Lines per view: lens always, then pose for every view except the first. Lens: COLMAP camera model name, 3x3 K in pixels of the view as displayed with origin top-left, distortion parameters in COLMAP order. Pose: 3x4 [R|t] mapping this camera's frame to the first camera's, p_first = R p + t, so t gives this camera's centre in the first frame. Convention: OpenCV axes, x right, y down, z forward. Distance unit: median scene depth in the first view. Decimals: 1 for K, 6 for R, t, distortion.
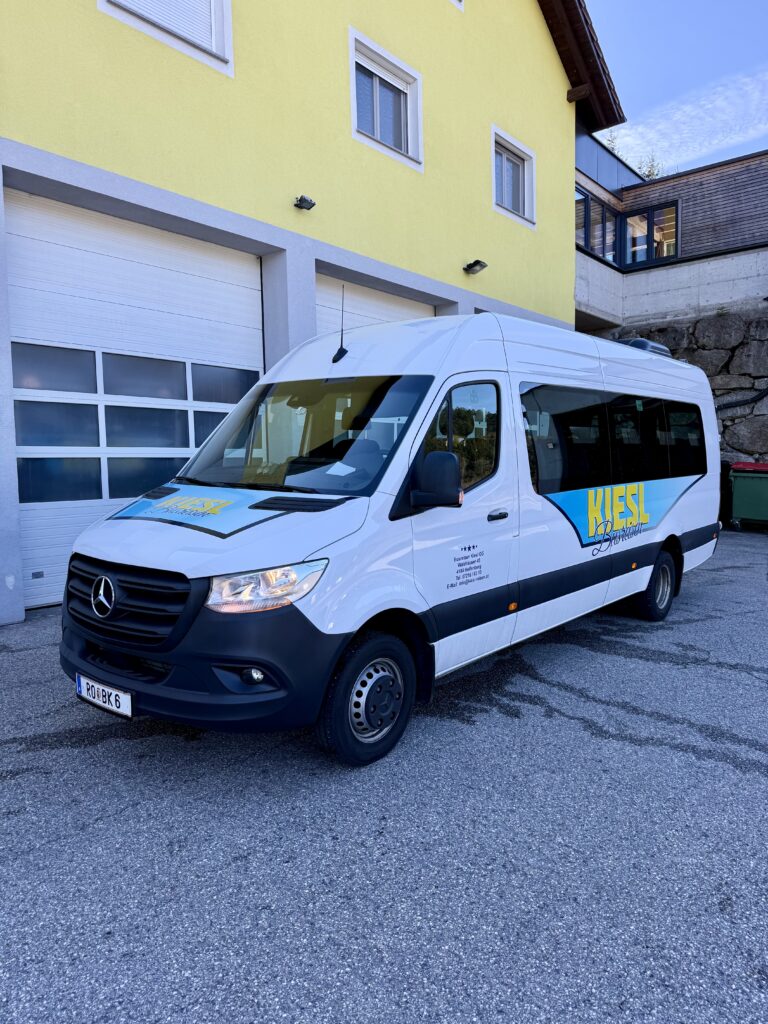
lens RADIAL K [[714.1, 0, 384.7], [0, 714.1, 512.2], [0, 0, 1]] dist [0.028718, -0.036898]
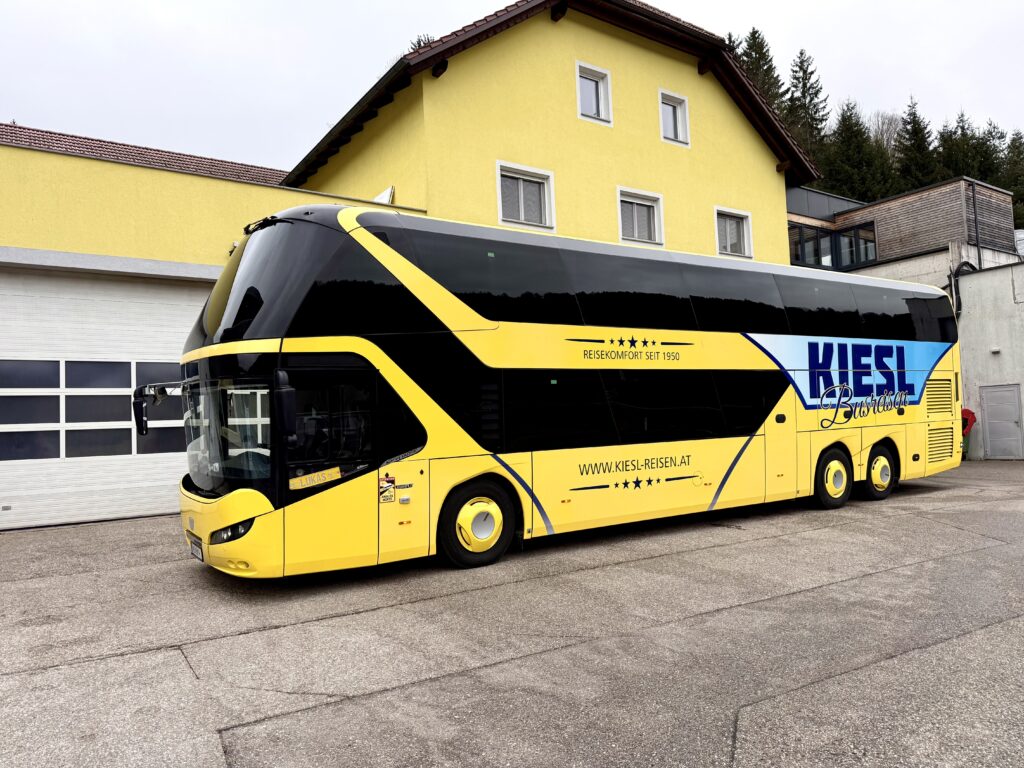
lens RADIAL K [[714.1, 0, 512.9], [0, 714.1, 385.1], [0, 0, 1]] dist [0.028718, -0.036898]
pose [[0.958854, -0.040611, -0.280981, 0.124912], [0.007304, 0.992917, -0.118585, 0.042116], [0.283807, 0.111653, 0.952359, -0.518991]]
